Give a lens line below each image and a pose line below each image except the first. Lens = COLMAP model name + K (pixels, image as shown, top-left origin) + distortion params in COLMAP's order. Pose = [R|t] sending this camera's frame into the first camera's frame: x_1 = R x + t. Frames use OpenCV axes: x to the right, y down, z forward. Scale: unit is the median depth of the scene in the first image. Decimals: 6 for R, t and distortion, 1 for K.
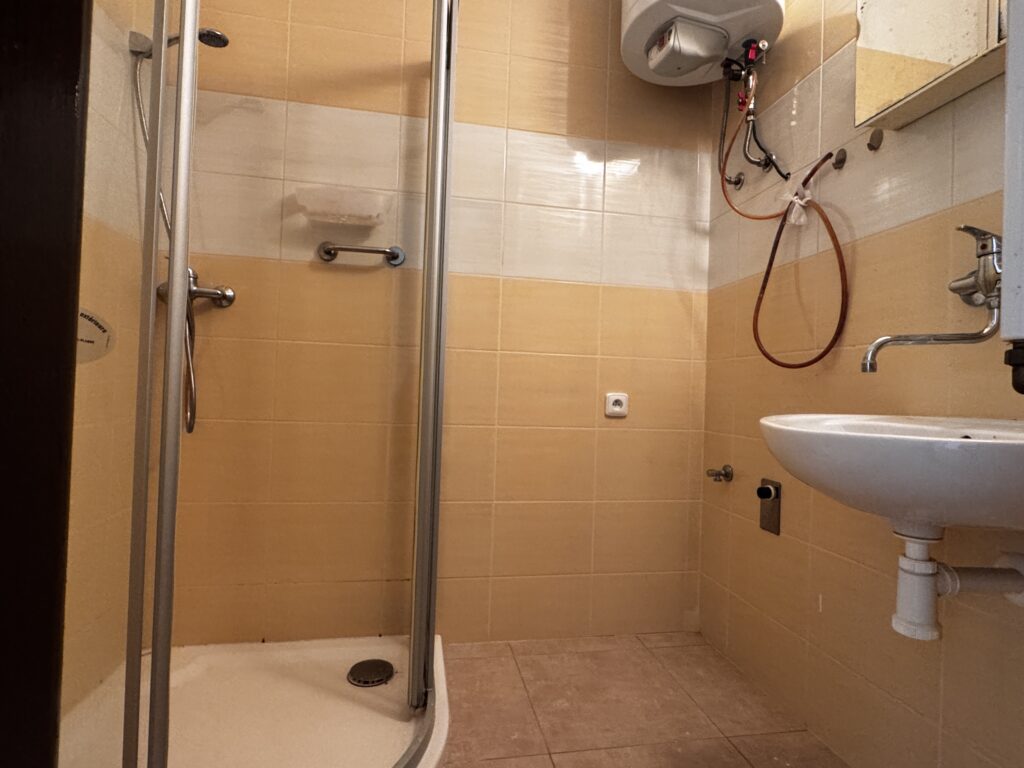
lens RADIAL K [[519.9, 0, 511.1], [0, 519.9, 385.1], [0, 0, 1]] dist [0.001302, 0.000948]
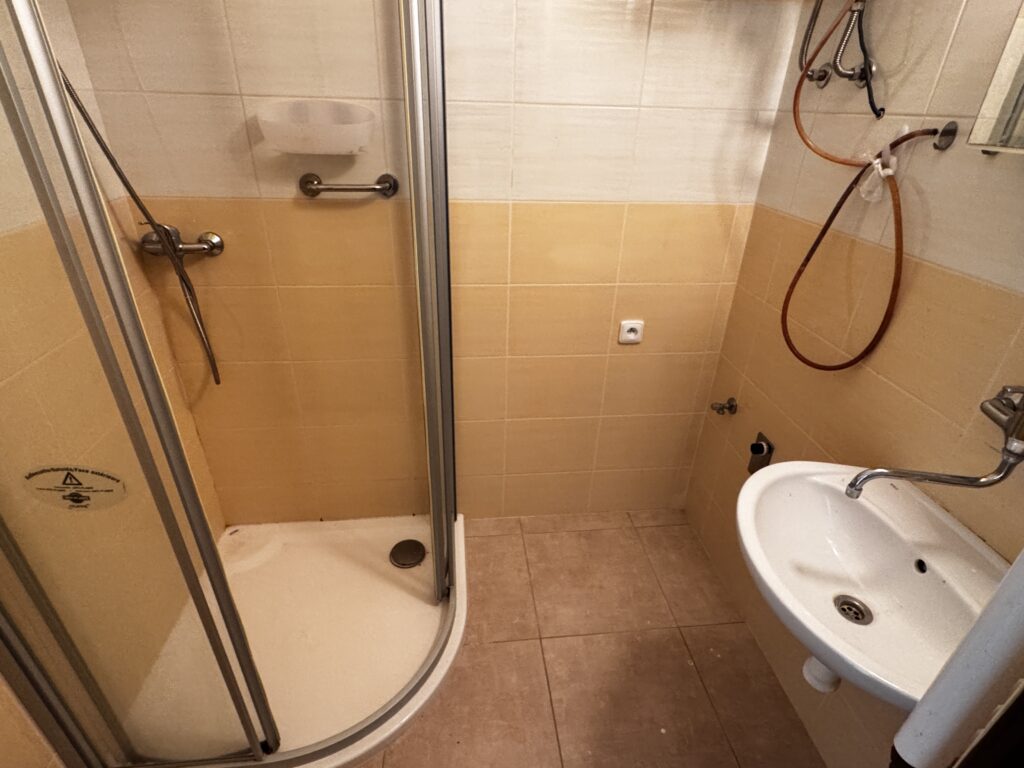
lens RADIAL K [[519.9, 0, 511.7], [0, 519.9, 382.5], [0, 0, 1]] dist [0.001302, 0.000948]
pose [[0.997437, 0.027879, -0.065895, 0.052313], [0.007426, 0.875655, 0.482880, -0.394316], [0.071164, -0.482132, 0.873203, 0.101403]]
